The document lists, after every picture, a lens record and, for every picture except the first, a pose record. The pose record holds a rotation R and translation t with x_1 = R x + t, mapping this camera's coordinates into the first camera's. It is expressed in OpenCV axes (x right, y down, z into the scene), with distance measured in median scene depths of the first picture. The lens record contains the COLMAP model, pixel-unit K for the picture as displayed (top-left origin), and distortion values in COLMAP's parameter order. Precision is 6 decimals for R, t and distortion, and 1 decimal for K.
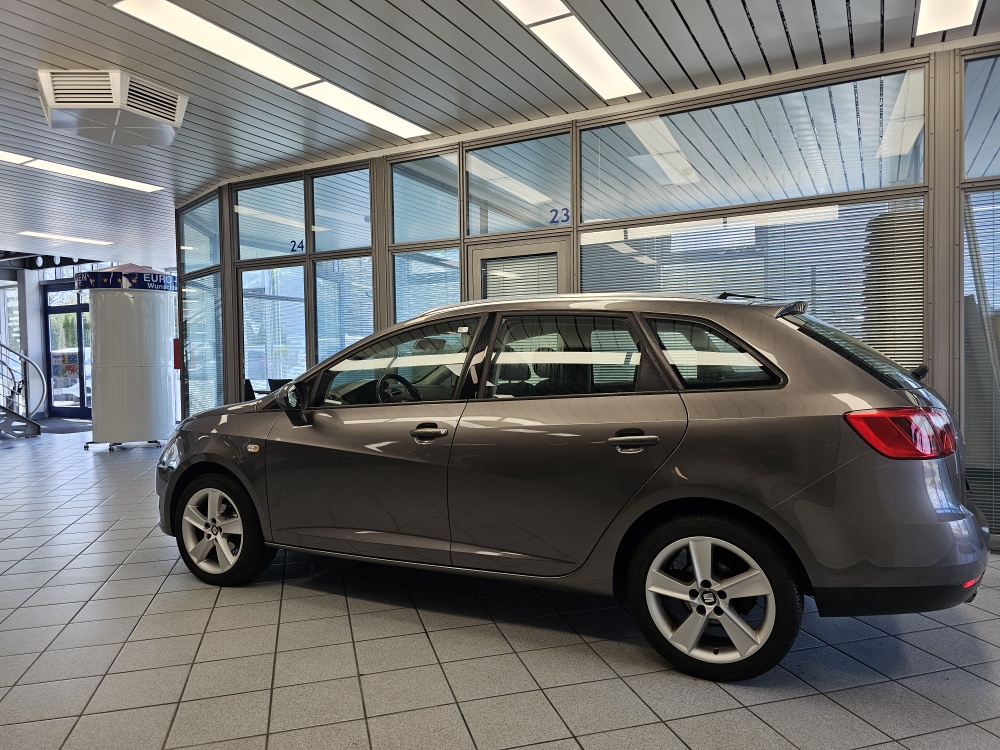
lens RADIAL K [[672.2, 0, 497.8], [0, 672.2, 370.6], [0, 0, 1]] dist [0.038856, -0.046238]
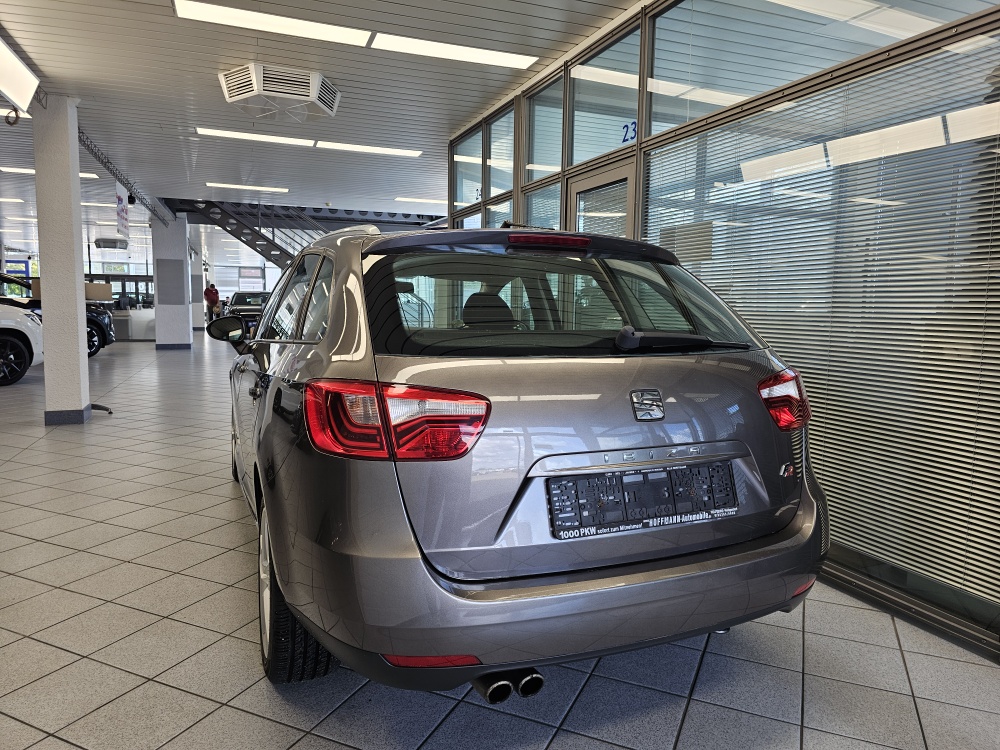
lens RADIAL K [[672.2, 0, 535.7], [0, 672.2, 371.5], [0, 0, 1]] dist [0.038856, -0.046238]
pose [[0.770496, 0.086775, -0.631511, 0.551097], [-0.038263, 0.995201, 0.090064, -0.009459], [0.636296, -0.045230, 0.770118, 0.283001]]
